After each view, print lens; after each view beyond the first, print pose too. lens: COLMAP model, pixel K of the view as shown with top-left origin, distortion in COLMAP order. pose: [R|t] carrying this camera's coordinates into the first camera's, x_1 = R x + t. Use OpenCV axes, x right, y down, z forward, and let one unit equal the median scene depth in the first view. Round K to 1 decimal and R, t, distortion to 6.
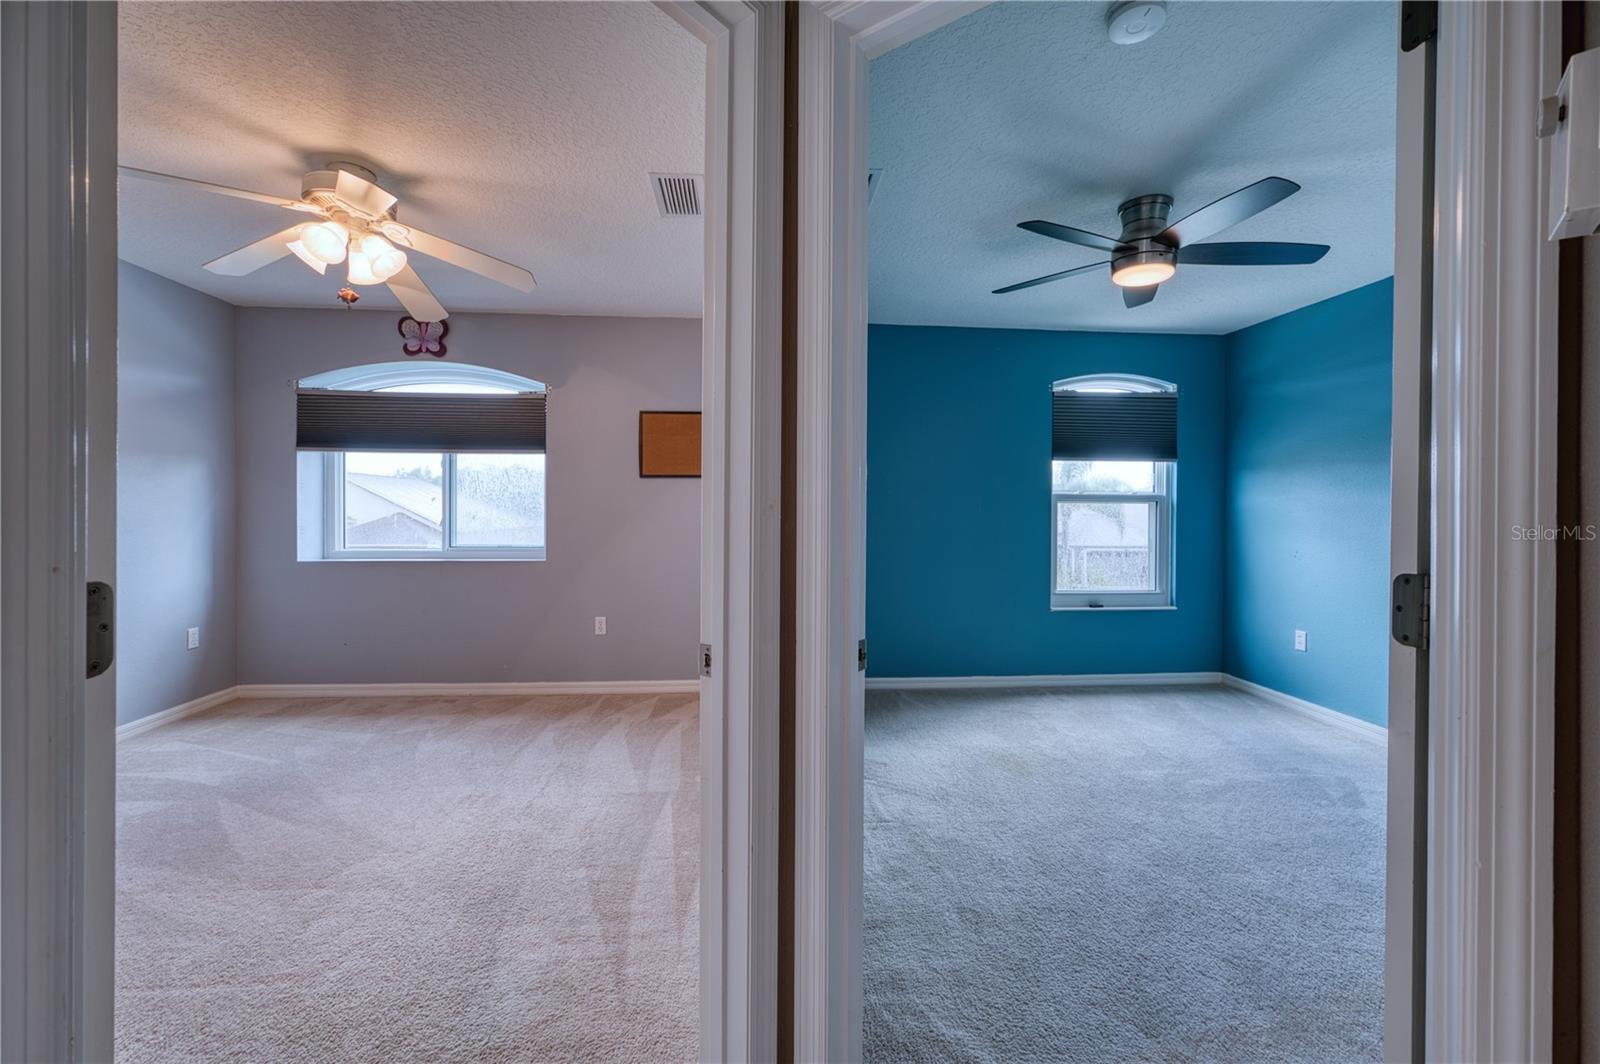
lens RADIAL K [[635.9, 0, 785.4], [0, 635.9, 512.5], [0, 0, 1]] dist [-0.000769, 0.000250]
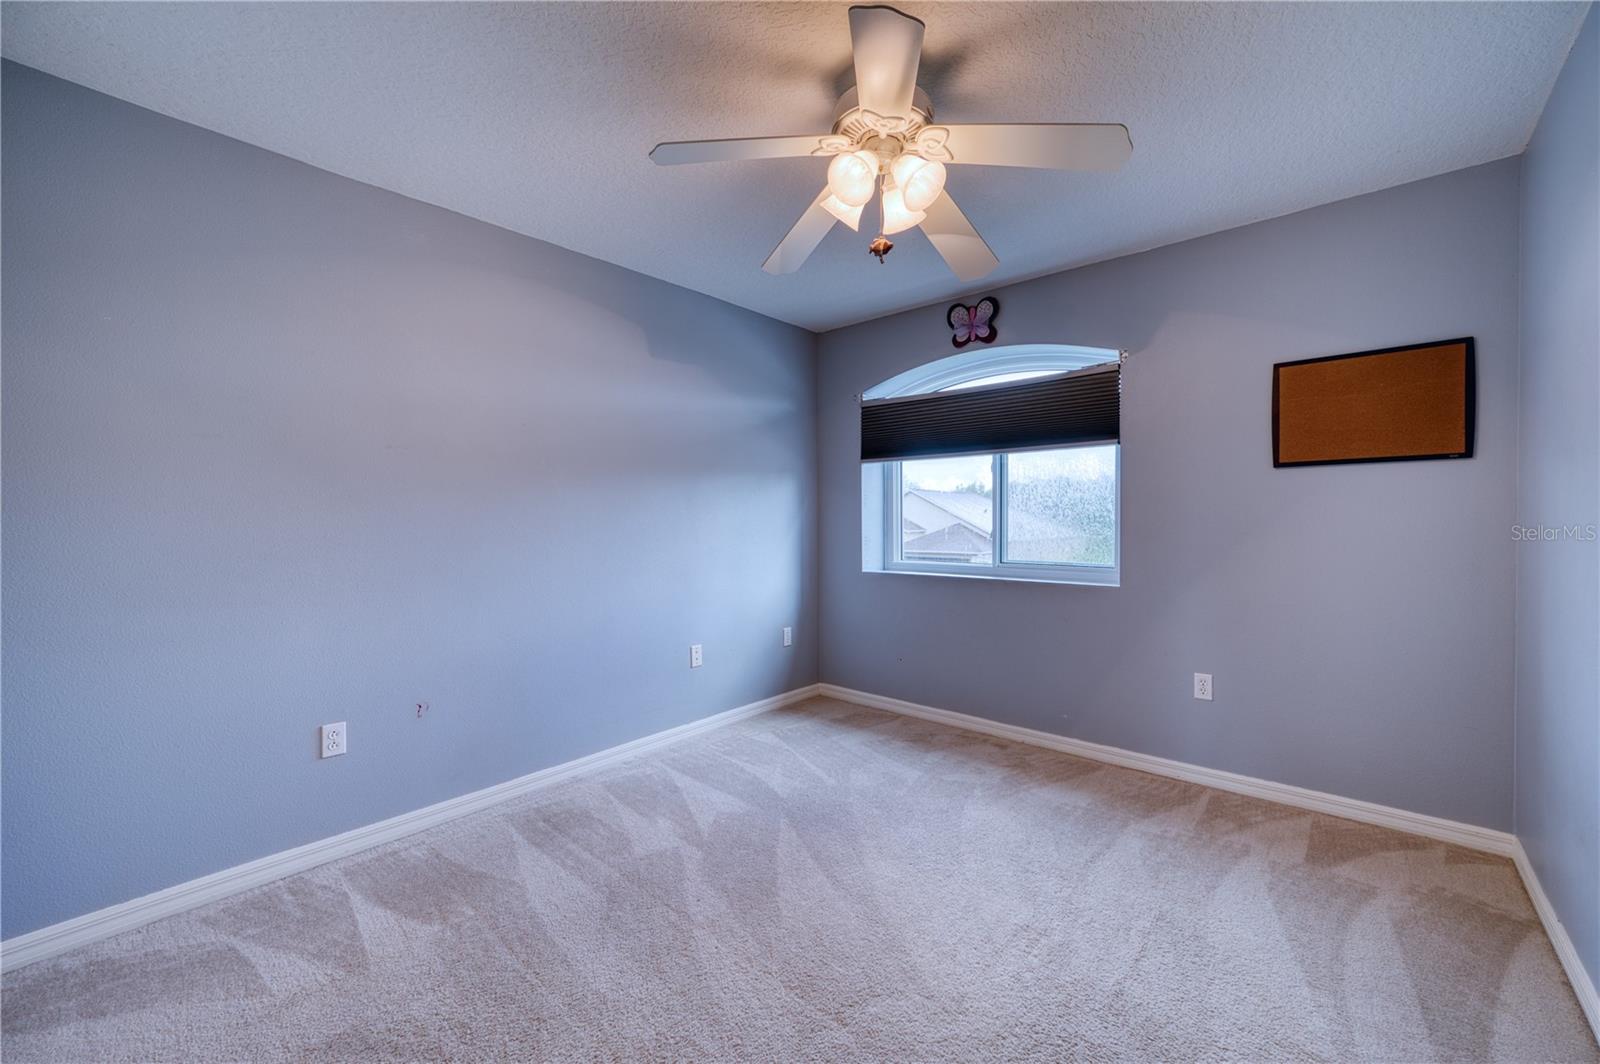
lens RADIAL K [[627.2, 0, 804.7], [0, 627.2, 533.3], [0, 0, 1]] dist [-0.011007, 0.004870]
pose [[0.705783, 0.007054, -0.708393, -0.125204], [0.004847, 0.999879, 0.014785, -0.000032], [0.708411, -0.013869, 0.705664, 0.234546]]
